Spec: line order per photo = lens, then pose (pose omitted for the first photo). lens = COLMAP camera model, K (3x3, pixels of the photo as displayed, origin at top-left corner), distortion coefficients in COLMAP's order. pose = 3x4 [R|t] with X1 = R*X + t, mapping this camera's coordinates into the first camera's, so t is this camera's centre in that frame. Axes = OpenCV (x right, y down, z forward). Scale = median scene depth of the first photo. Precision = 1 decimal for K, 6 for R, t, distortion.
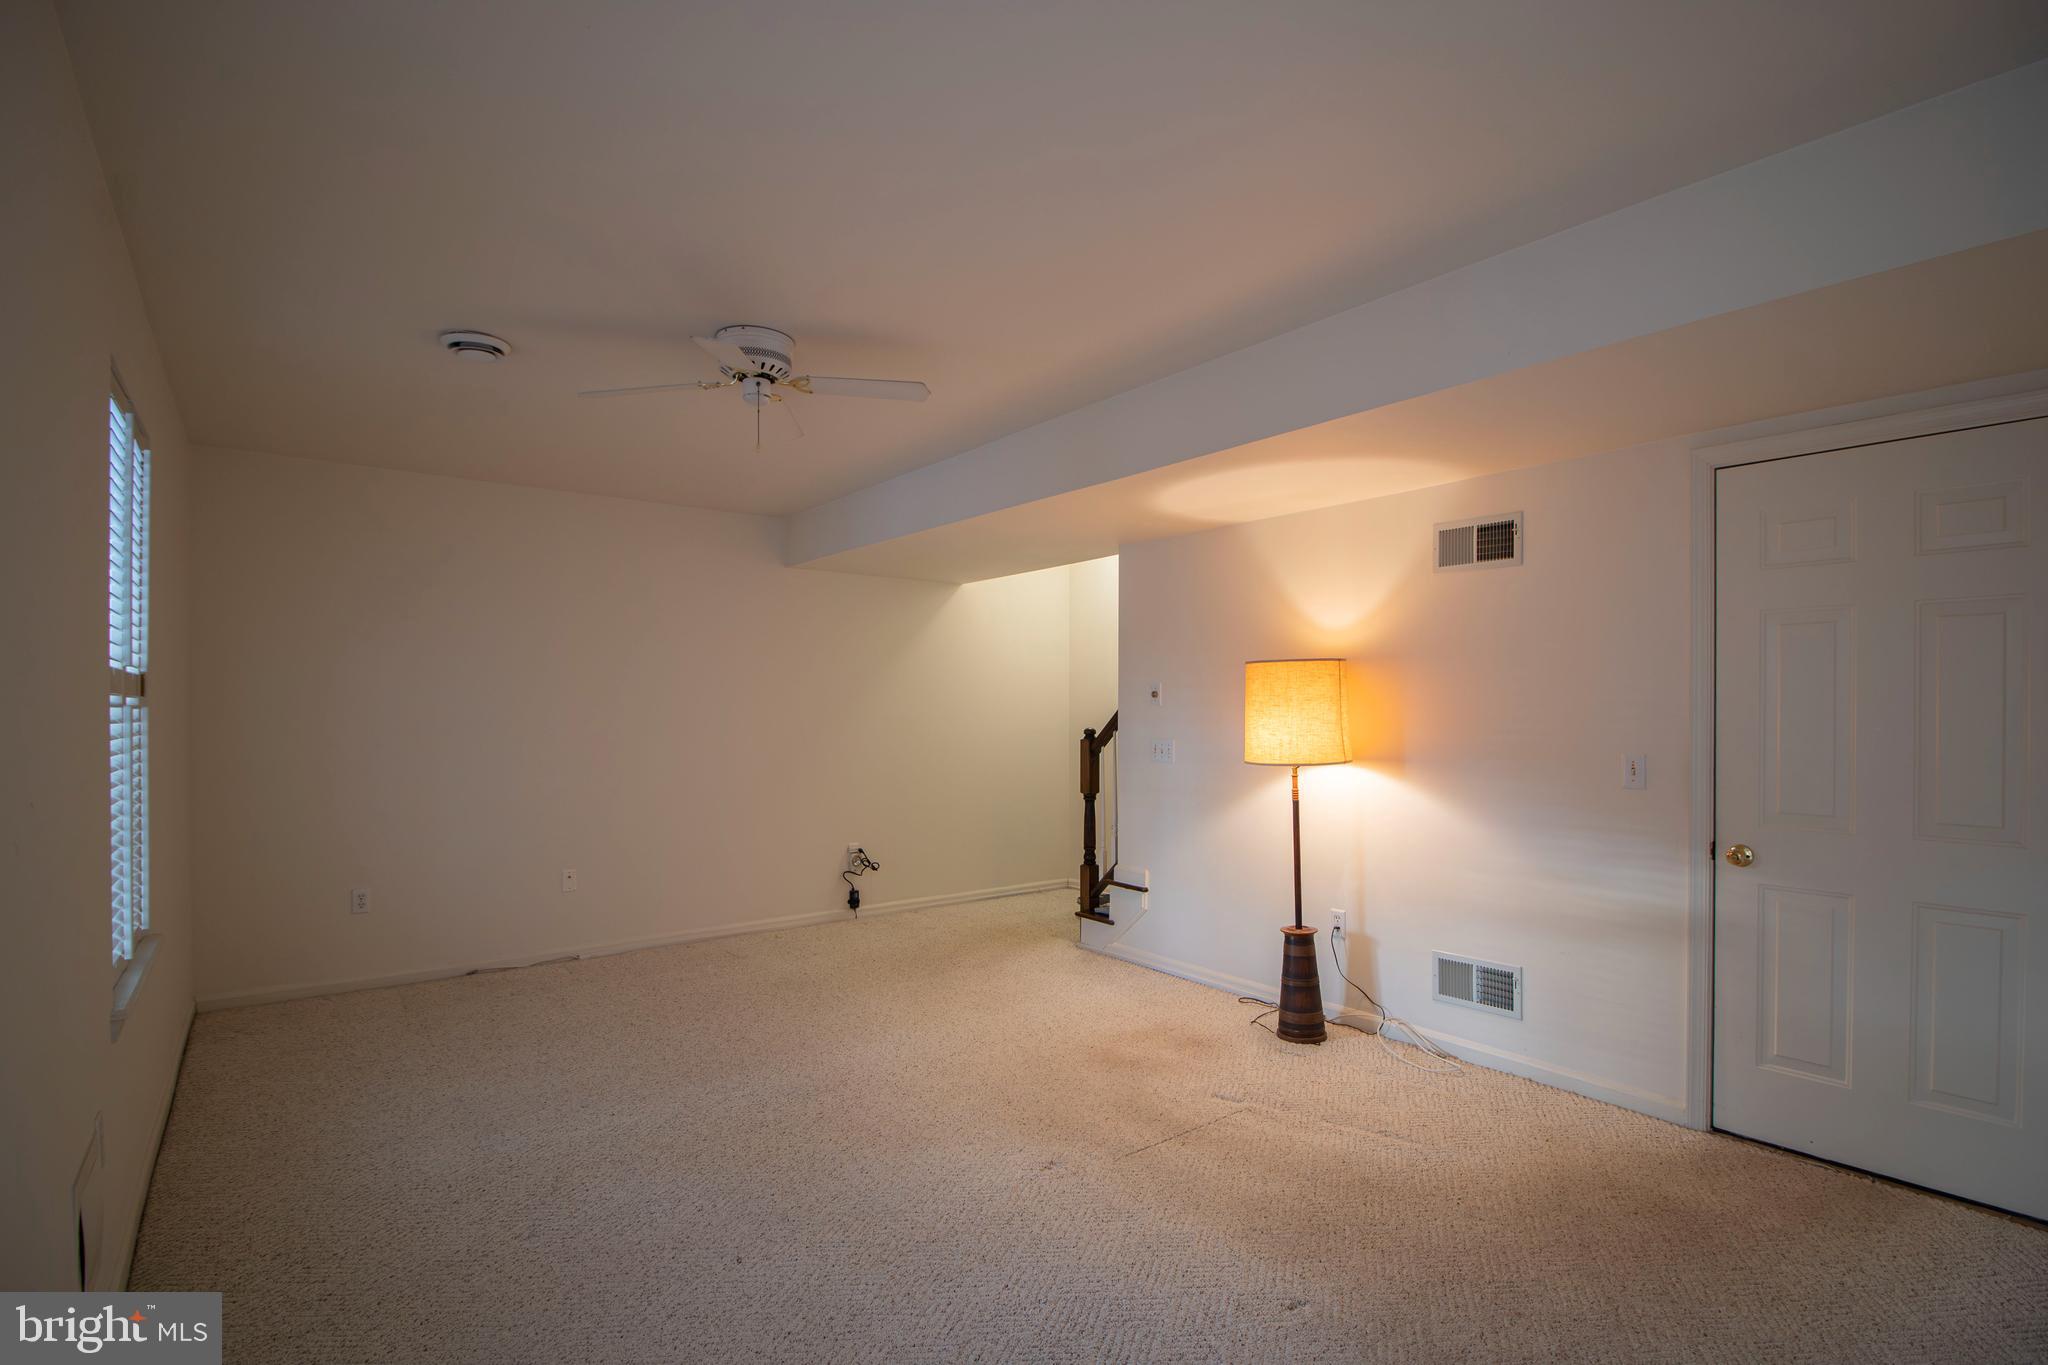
lens RADIAL K [[989.6, 0, 1031.6], [0, 989.6, 706.4], [0, 0, 1]] dist [-0.022776, -0.000599]
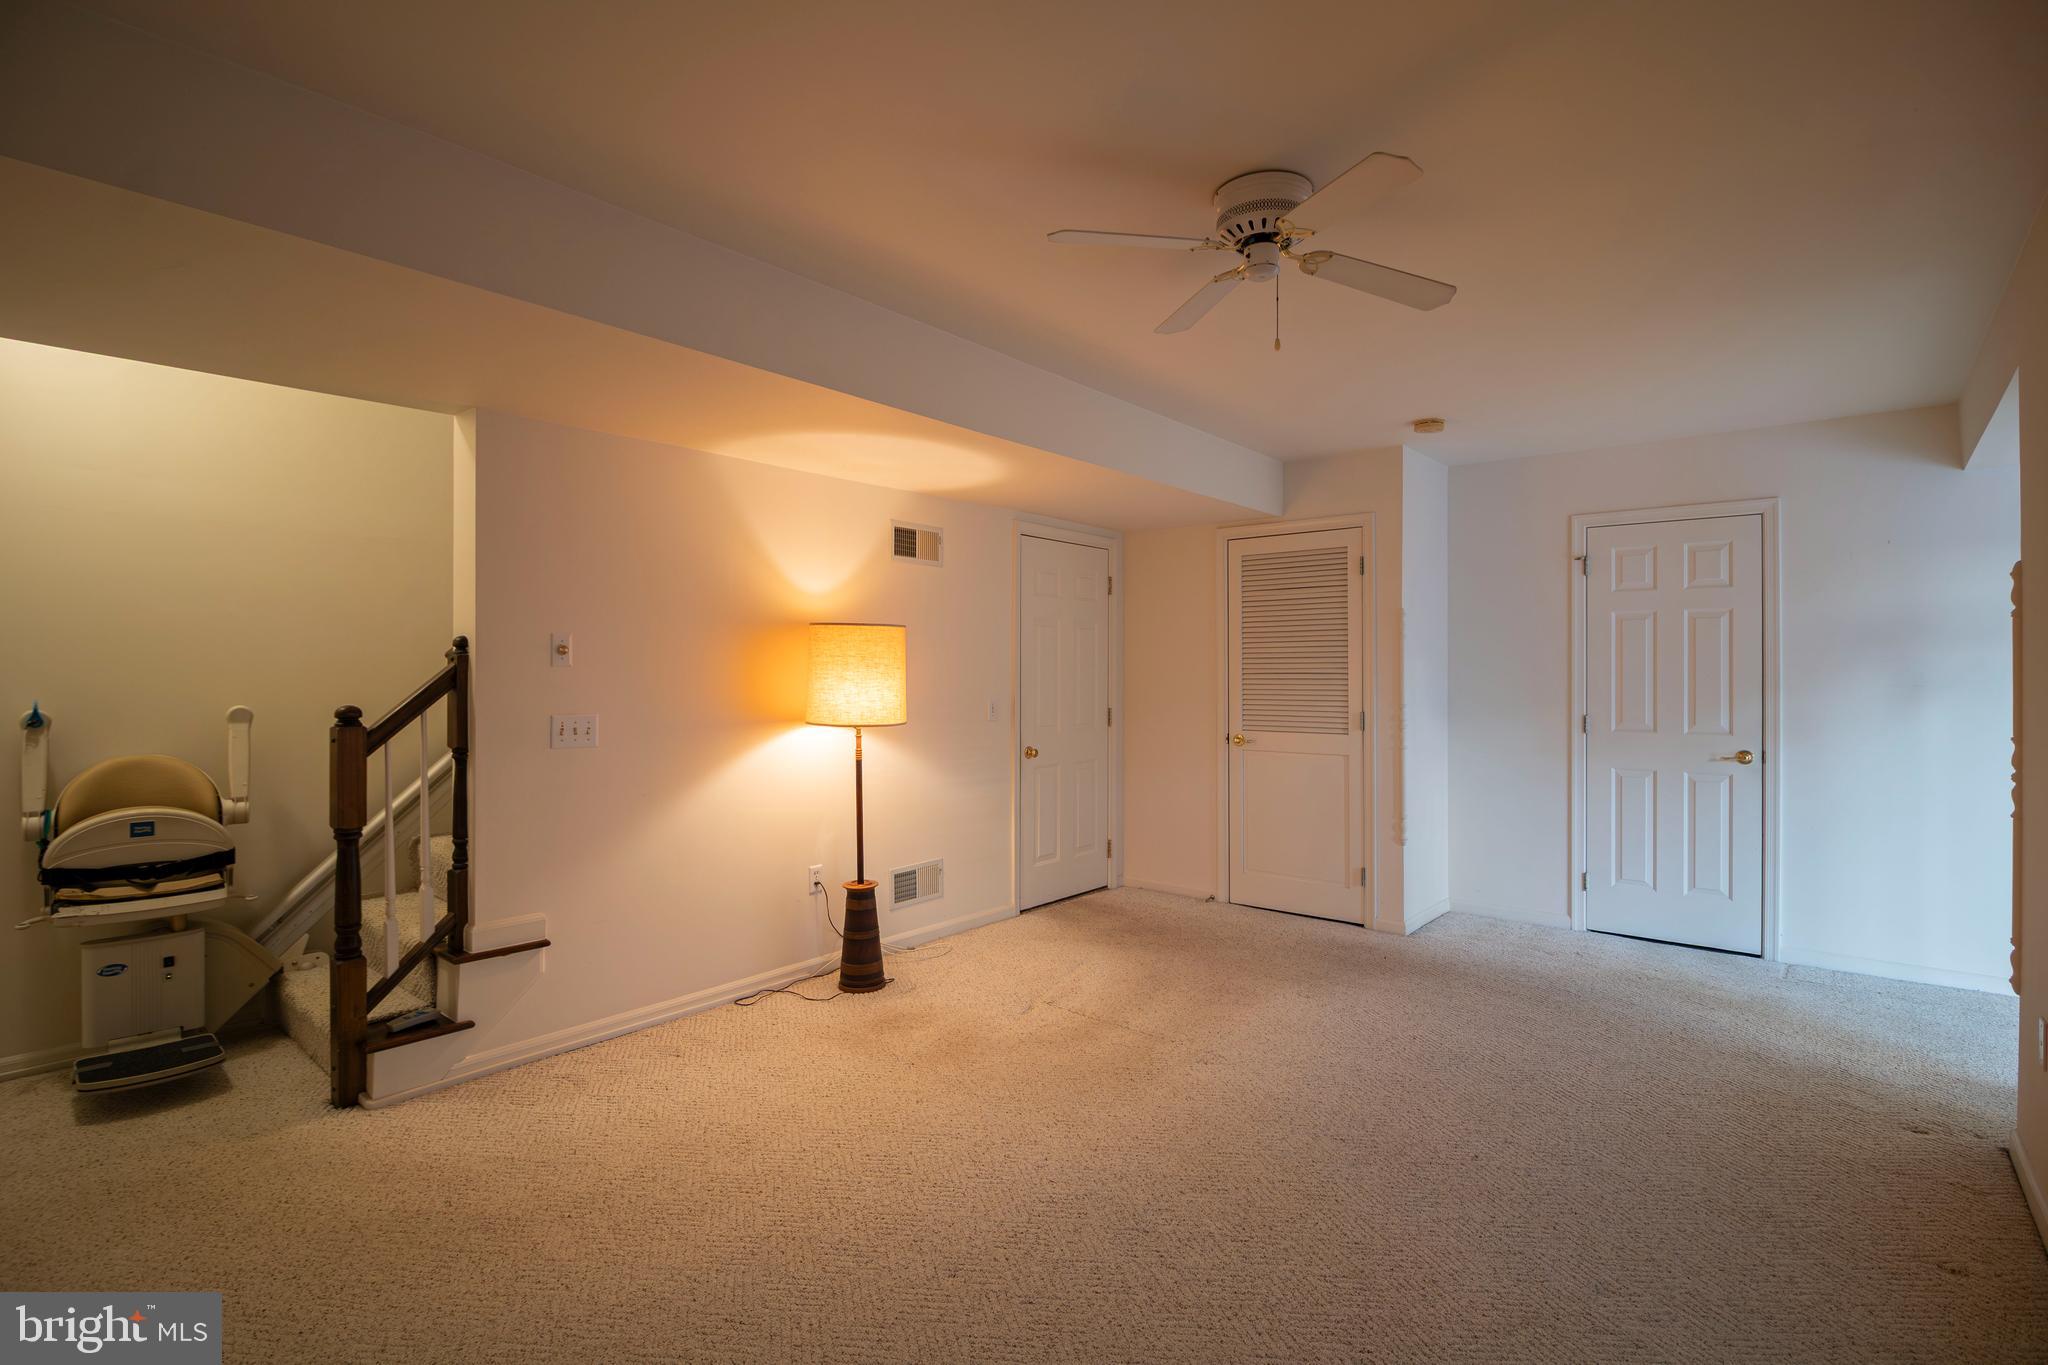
lens RADIAL K [[961.2, 0, 1035.6], [0, 961.2, 673.2], [0, 0, 1]] dist [-0.000412, -0.000552]
pose [[-0.222372, -0.003086, 0.974957, -0.758000], [-0.001118, 0.999995, 0.002911, 0.001507], [-0.974961, -0.000443, -0.222374, 1.047246]]
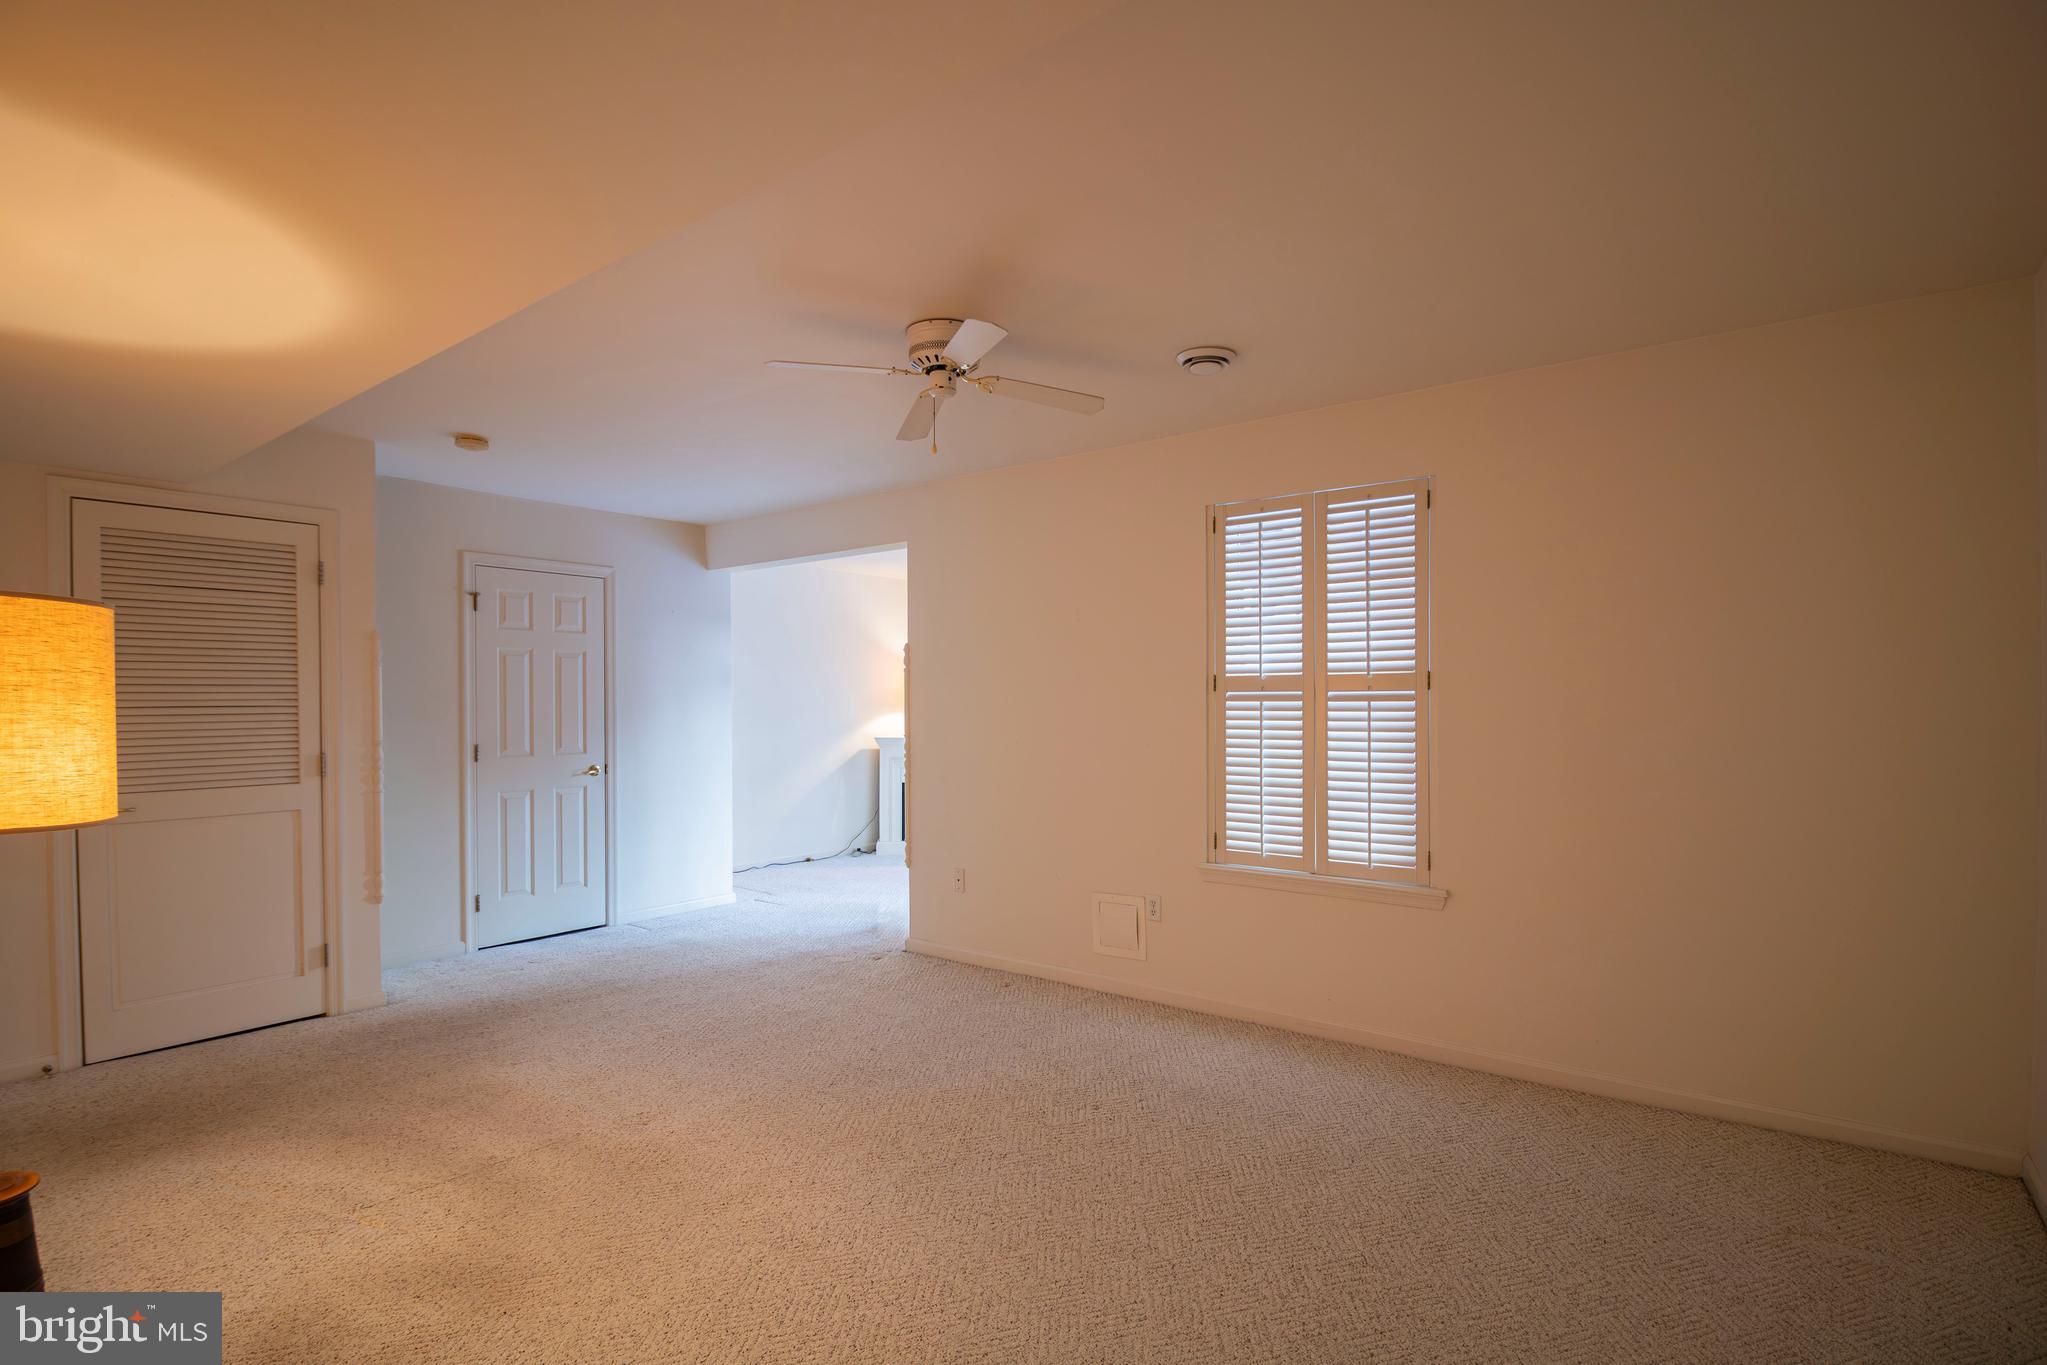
lens RADIAL K [[989.1, 0, 1031.1], [0, 989.1, 706.4], [0, 0, 1]] dist [-0.022776, -0.000599]
pose [[-0.966480, 0.004587, -0.256701, -0.071096], [0.003227, 0.999978, 0.005719, 0.002077], [0.256722, 0.004700, -0.966474, 1.563904]]
